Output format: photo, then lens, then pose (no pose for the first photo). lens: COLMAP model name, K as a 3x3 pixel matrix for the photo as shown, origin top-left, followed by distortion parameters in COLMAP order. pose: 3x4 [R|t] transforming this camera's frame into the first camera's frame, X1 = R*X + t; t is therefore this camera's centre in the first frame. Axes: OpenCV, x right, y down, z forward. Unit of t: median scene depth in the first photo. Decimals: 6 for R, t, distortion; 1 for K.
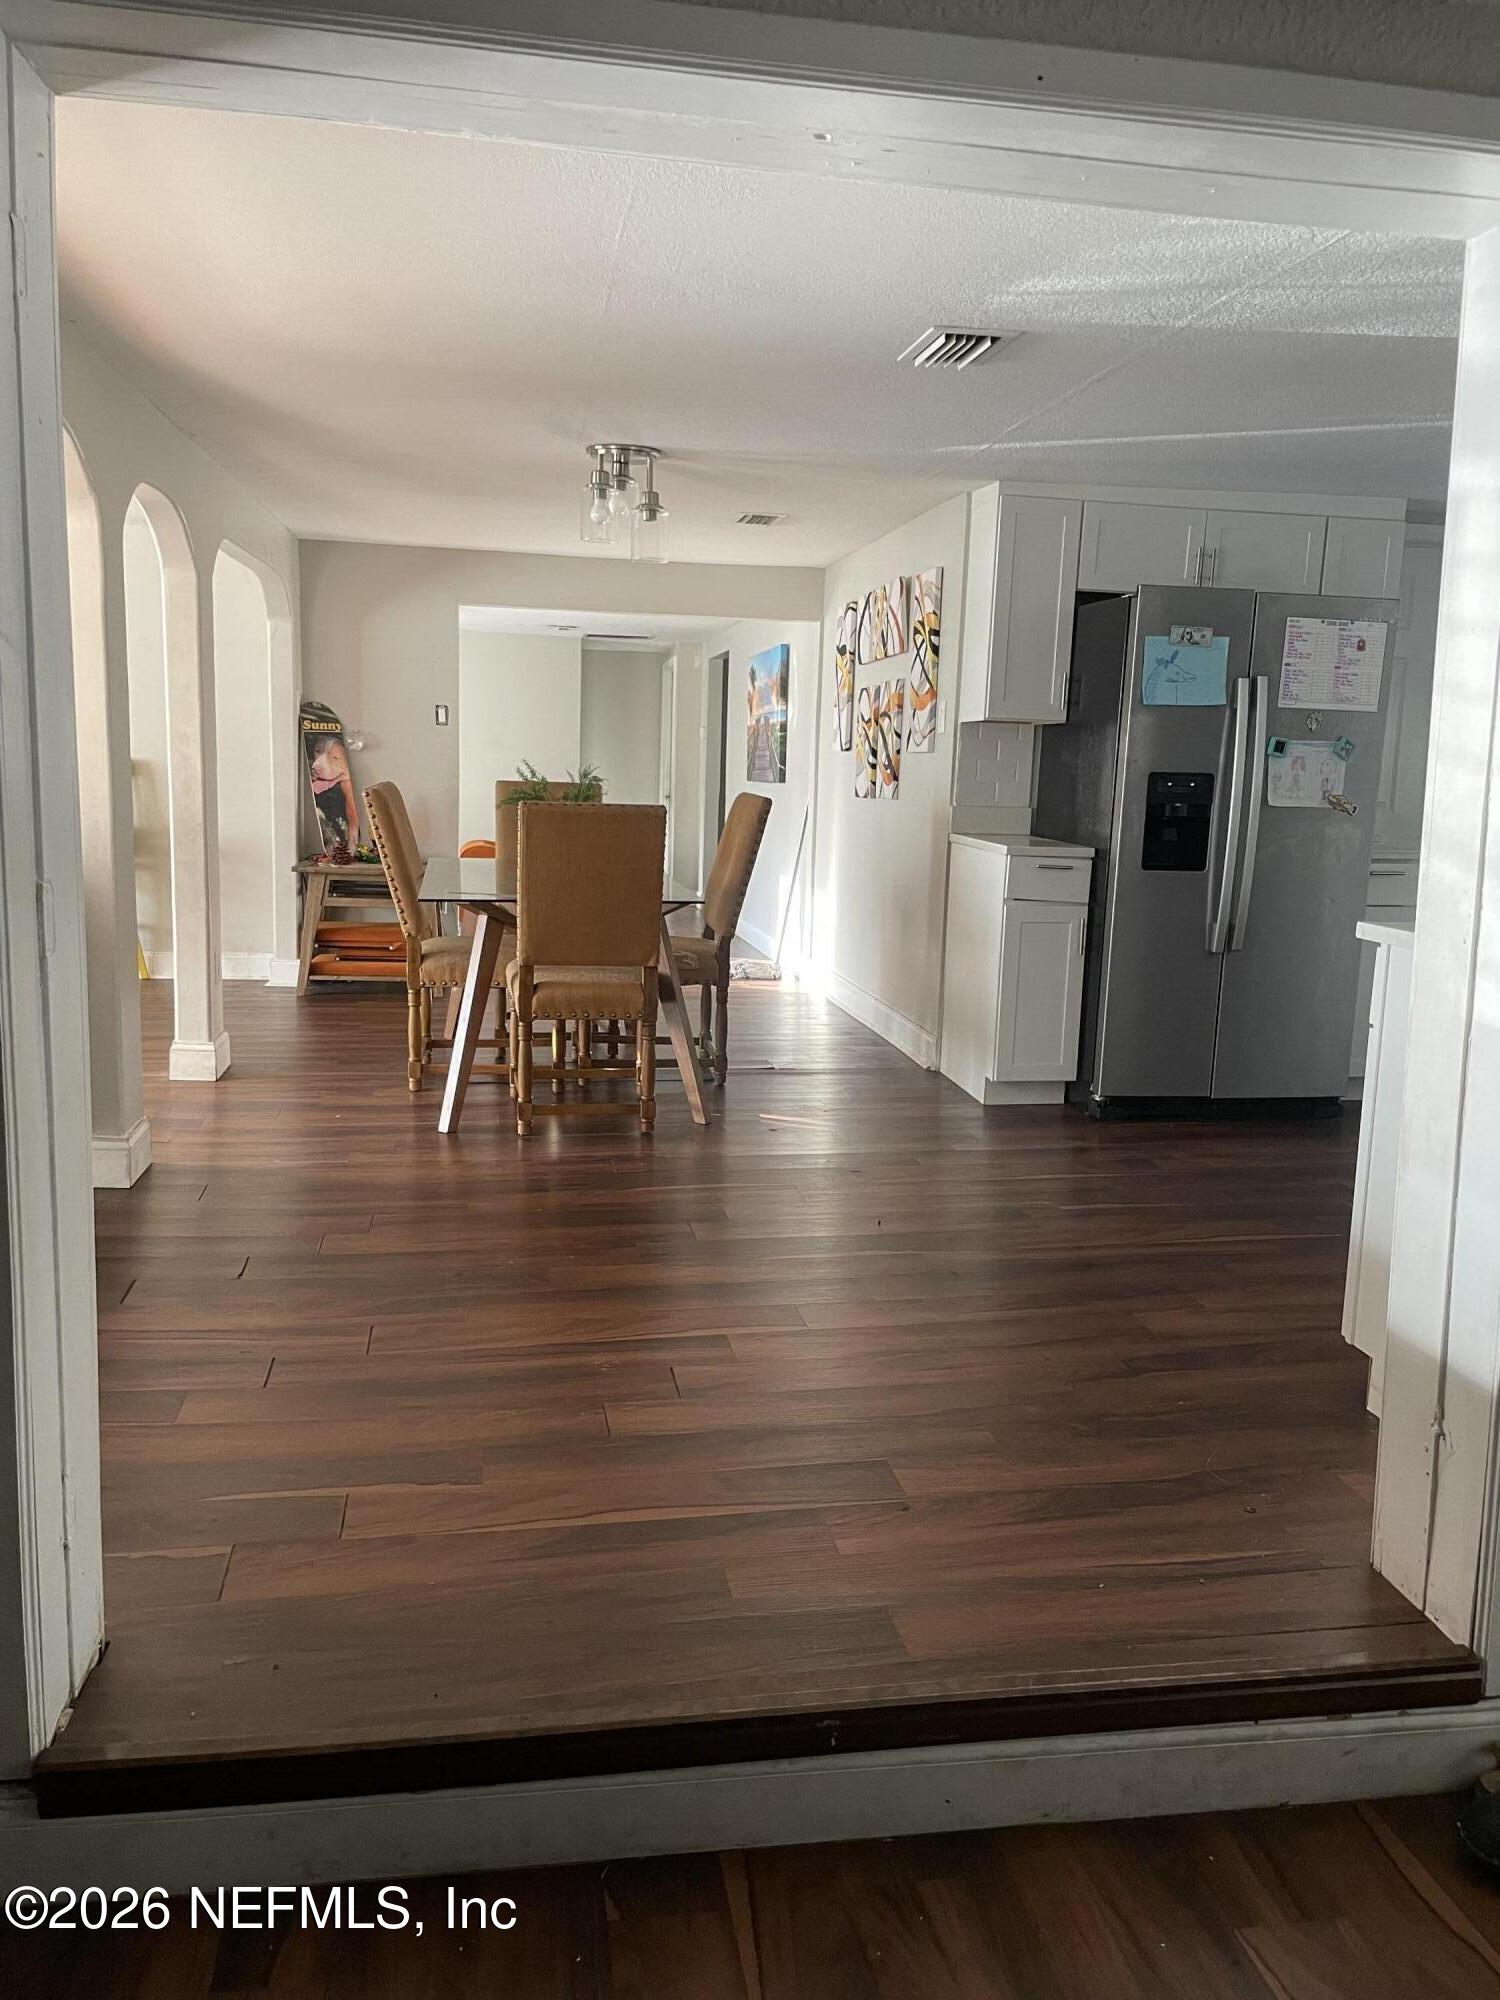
lens RADIAL K [[1519.6, 0, 758.4], [0, 1519.6, 978.1], [0, 0, 1]] dist [0.093791, -0.148977]
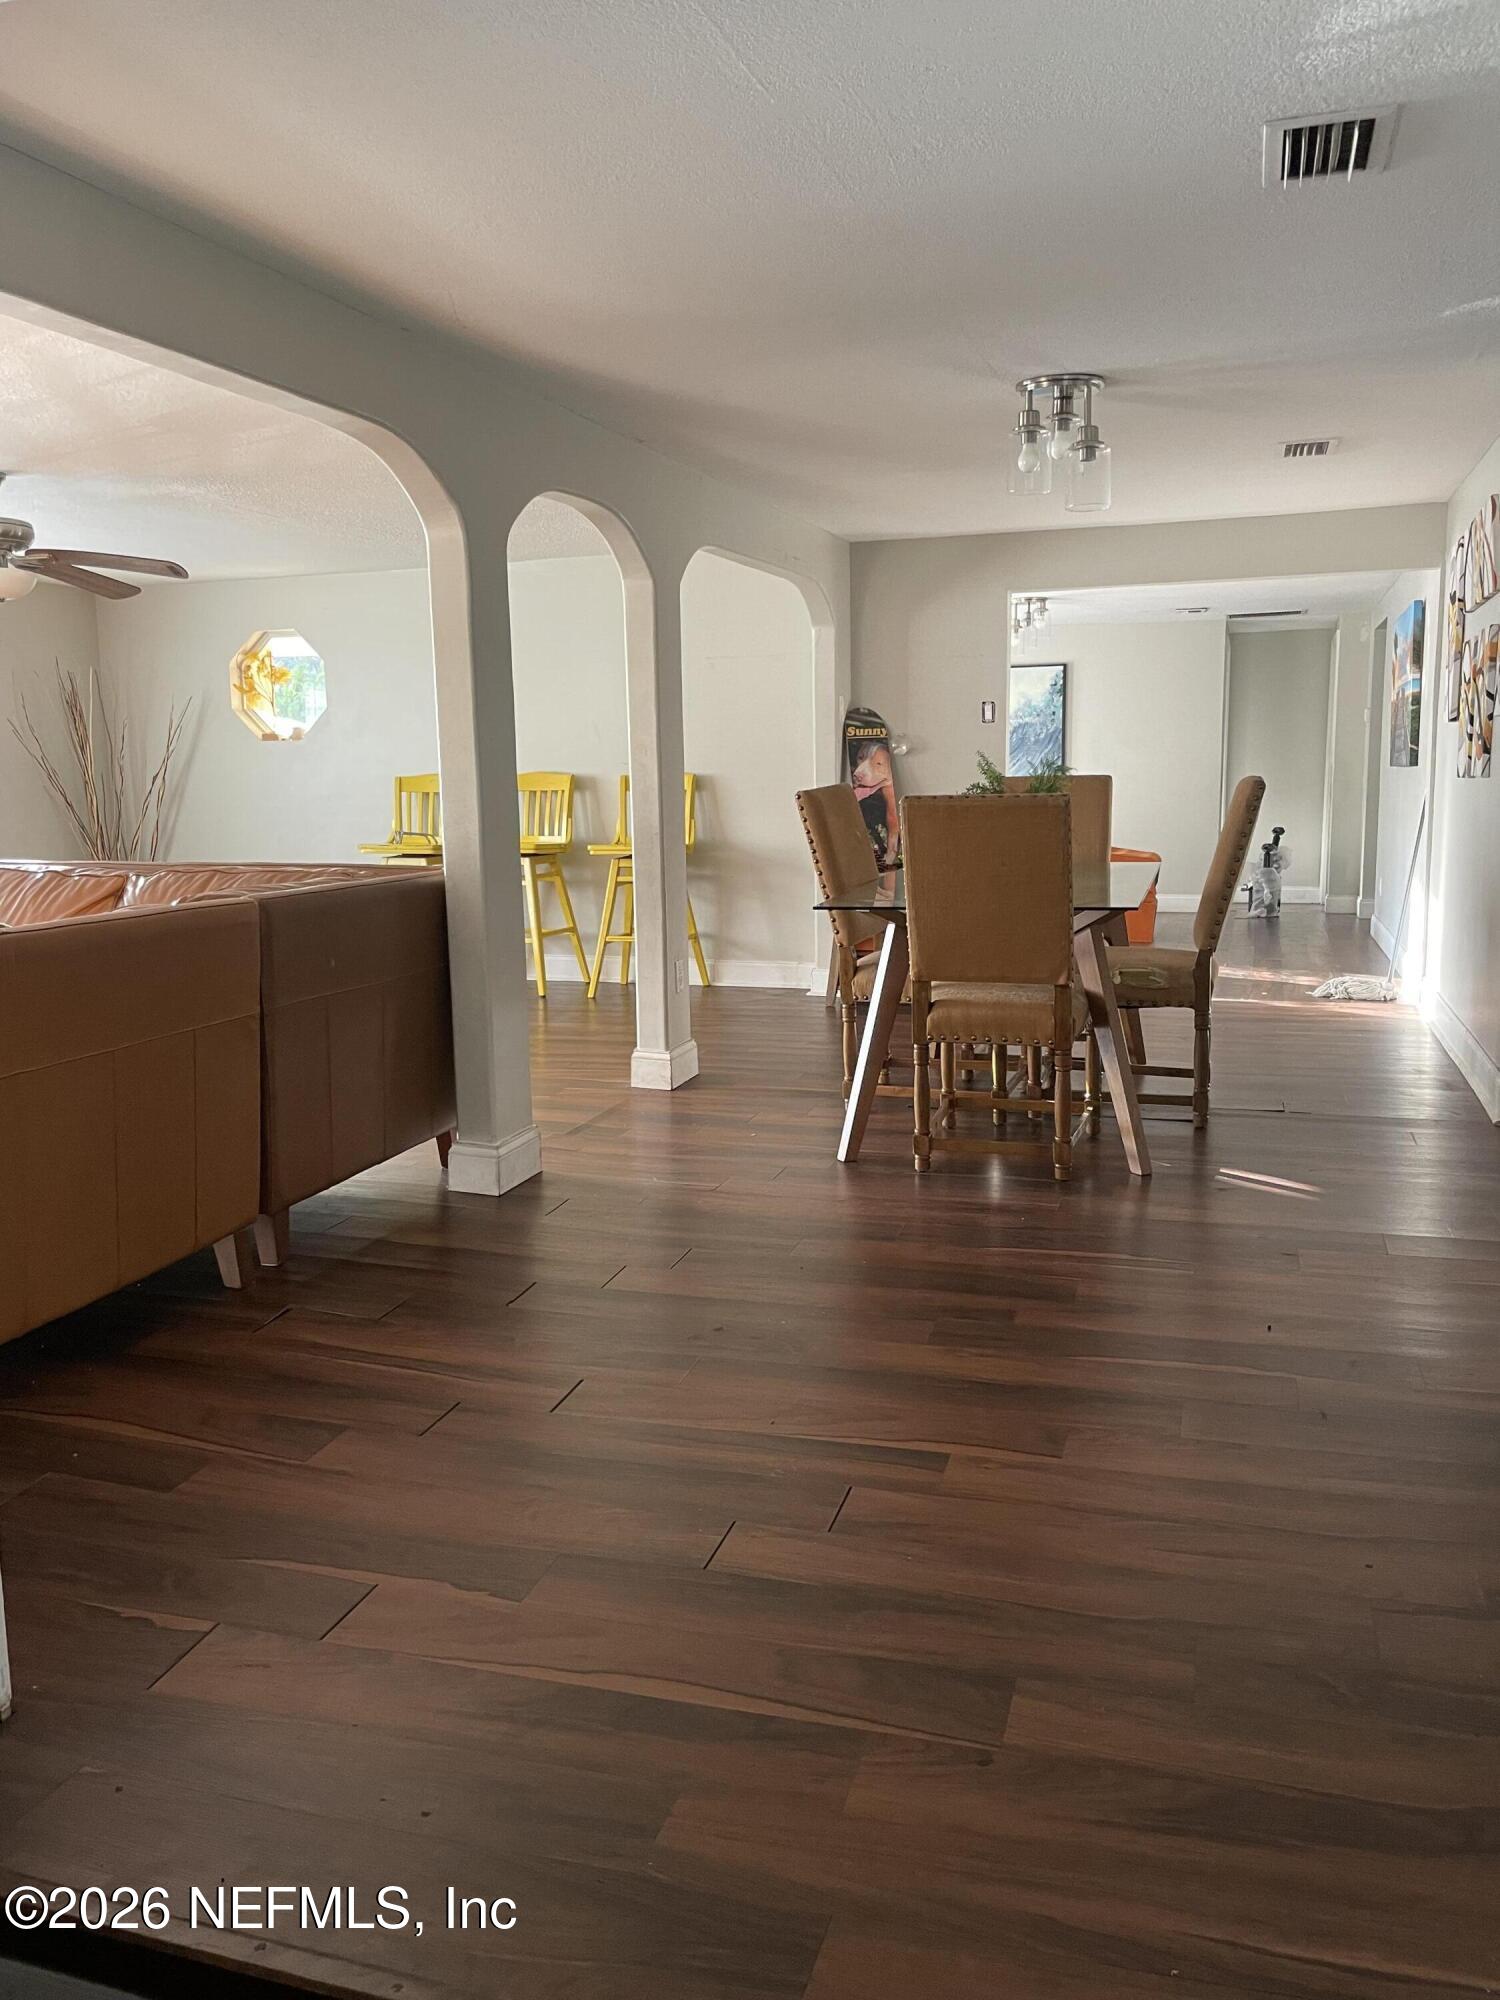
lens RADIAL K [[1519.6, 0, 758.4], [0, 1519.6, 978.1], [0, 0, 1]] dist [0.093791, -0.148977]
pose [[0.886924, 0.018019, -0.461564, 0.126284], [-0.020933, 0.999780, -0.001195, -0.004977], [0.461441, 0.010722, 0.887106, 0.123533]]
